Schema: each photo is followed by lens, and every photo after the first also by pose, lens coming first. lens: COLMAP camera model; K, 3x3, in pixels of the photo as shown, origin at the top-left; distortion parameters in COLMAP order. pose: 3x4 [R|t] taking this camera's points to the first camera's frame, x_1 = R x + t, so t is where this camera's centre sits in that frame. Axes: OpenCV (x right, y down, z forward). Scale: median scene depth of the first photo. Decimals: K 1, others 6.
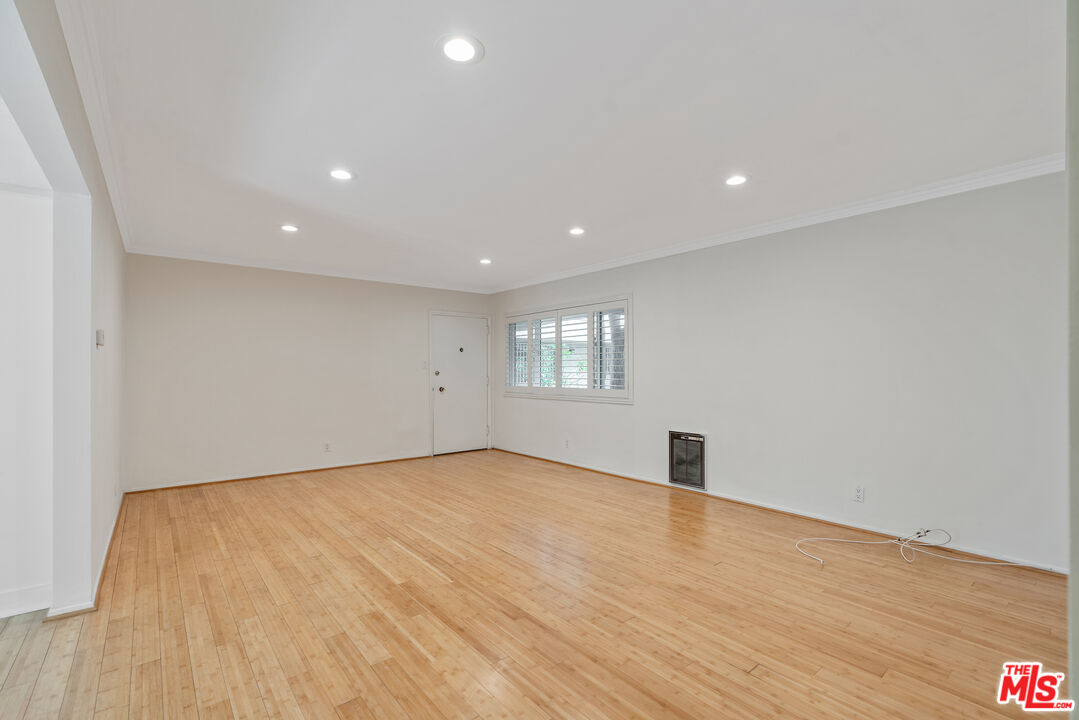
lens RADIAL K [[477.4, 0, 537.8], [0, 477.4, 364.7], [0, 0, 1]] dist [-0.005300, 0.000436]
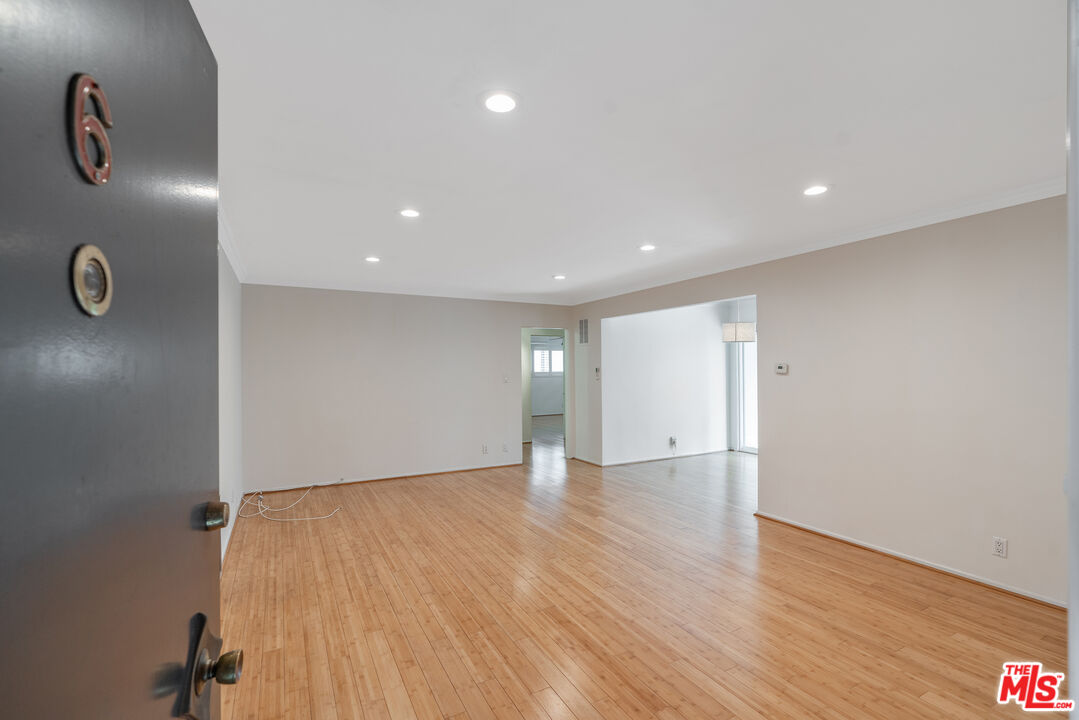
lens RADIAL K [[477.4, 0, 537.8], [0, 477.4, 364.7], [0, 0, 1]] dist [-0.005300, 0.000436]
pose [[-0.981708, 0.009735, 0.190141, -0.253420], [0.006927, 0.999857, -0.015429, -0.029411], [-0.190264, -0.013830, -0.981635, 1.687658]]
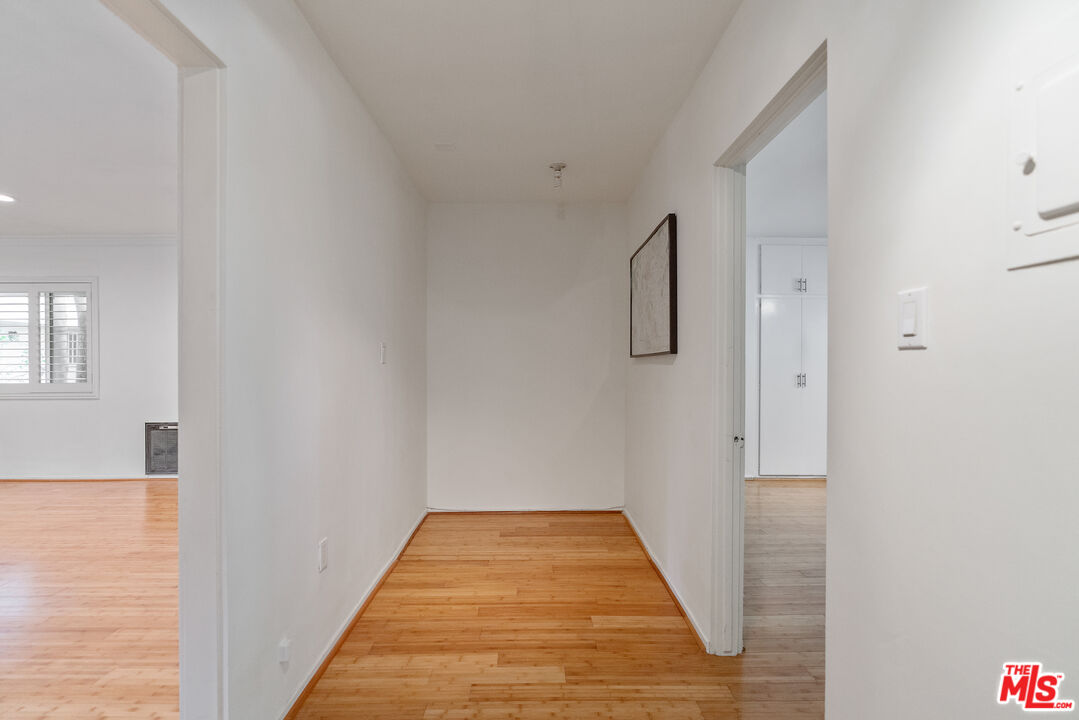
lens RADIAL K [[477.4, 0, 537.8], [0, 477.4, 364.7], [0, 0, 1]] dist [-0.005300, 0.000436]
pose [[0.624155, -0.004299, 0.781289, 0.015636], [-0.009974, 0.999860, 0.013469, -0.002891], [-0.781237, -0.016200, 0.624025, -0.274999]]
